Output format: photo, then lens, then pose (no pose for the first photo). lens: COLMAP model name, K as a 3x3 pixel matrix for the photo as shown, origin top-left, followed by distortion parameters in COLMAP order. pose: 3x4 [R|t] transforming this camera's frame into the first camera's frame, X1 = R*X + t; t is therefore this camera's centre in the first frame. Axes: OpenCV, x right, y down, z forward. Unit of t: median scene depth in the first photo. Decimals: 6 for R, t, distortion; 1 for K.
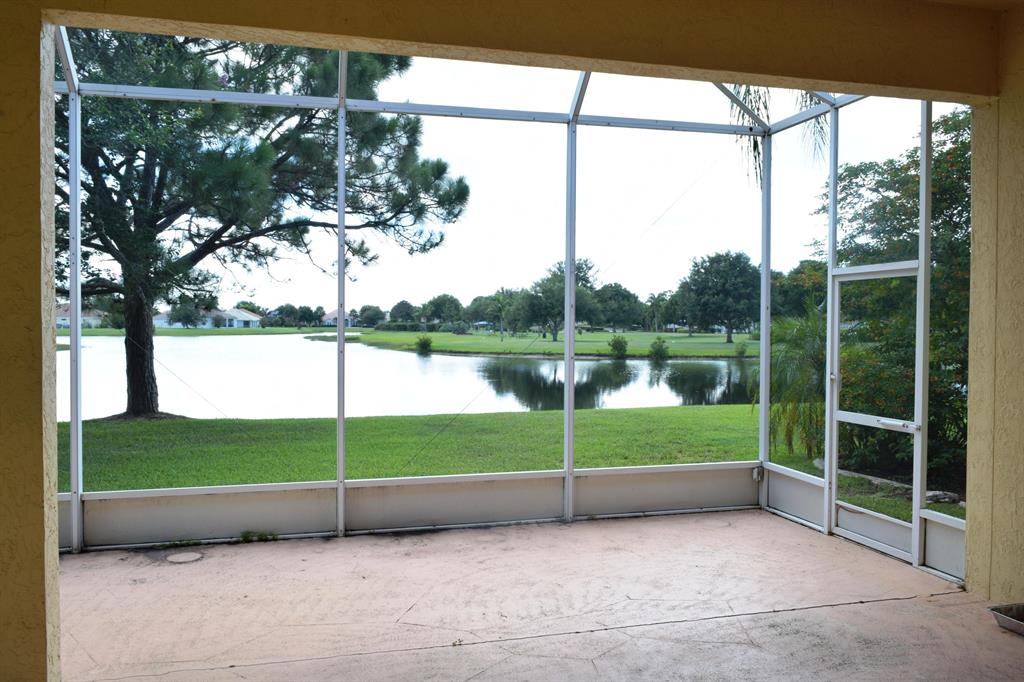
lens RADIAL K [[790.0, 0, 504.5], [0, 790.0, 339.6], [0, 0, 1]] dist [-0.035343, 0.029207]
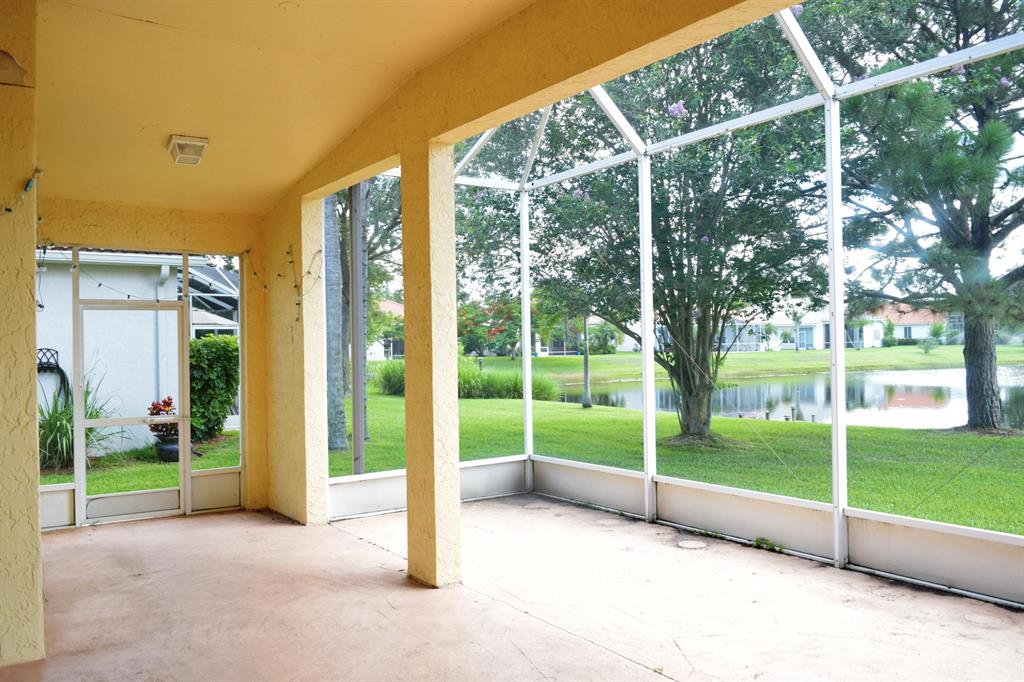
lens RADIAL K [[790.0, 0, 511.6], [0, 790.0, 339.9], [0, 0, 1]] dist [-0.035343, 0.029207]
pose [[0.354030, -0.013233, -0.935140, 0.525303], [0.003020, 0.999911, -0.013006, -0.001159], [0.935229, 0.001780, 0.354038, 0.339398]]
